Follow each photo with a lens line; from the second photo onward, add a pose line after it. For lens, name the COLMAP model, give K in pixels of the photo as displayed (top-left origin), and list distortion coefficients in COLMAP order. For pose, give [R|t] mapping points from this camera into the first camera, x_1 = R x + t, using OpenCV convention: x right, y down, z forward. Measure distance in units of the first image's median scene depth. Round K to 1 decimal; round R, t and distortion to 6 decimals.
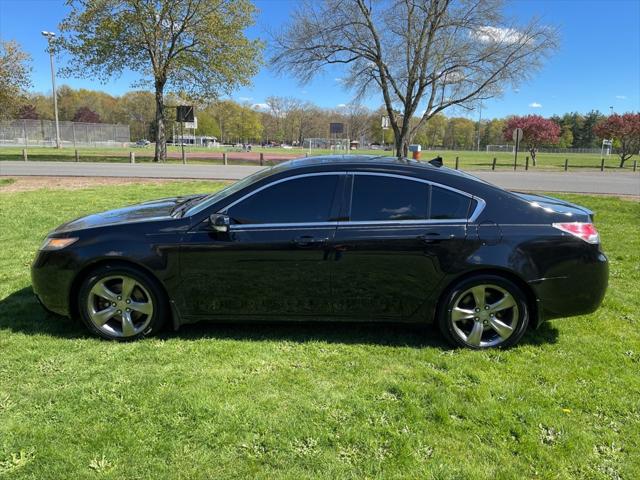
lens RADIAL K [[491.6, 0, 320.0], [0, 491.6, 240.0], [0, 0, 1]] dist [0.074104, -0.117859]
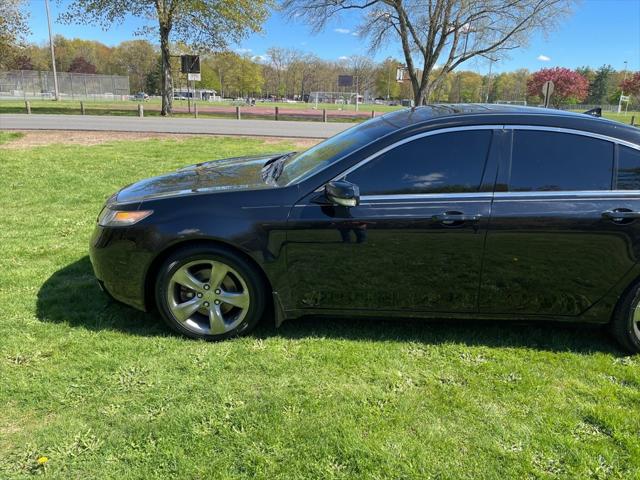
lens RADIAL K [[490.0, 0, 315.5], [0, 490.0, 248.2], [0, 0, 1]] dist [0.067702, -0.100334]
pose [[0.999952, 0.007952, -0.005670, -0.064486], [-0.007331, 0.994738, 0.102191, -0.007638], [0.006453, -0.102145, 0.994749, 0.064061]]
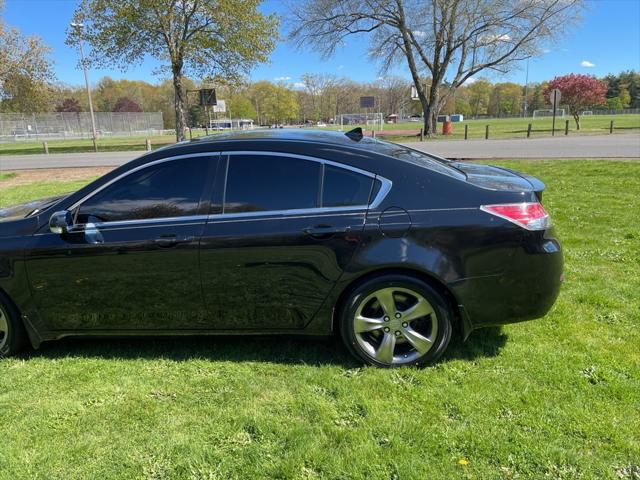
lens RADIAL K [[490.0, 0, 315.5], [0, 490.0, 248.2], [0, 0, 1]] dist [0.067702, -0.100334]
pose [[0.994334, -0.033280, -0.100957, 0.080565], [0.039265, 0.997551, 0.057886, -0.006211], [0.098783, -0.061522, 0.993205, 0.058556]]
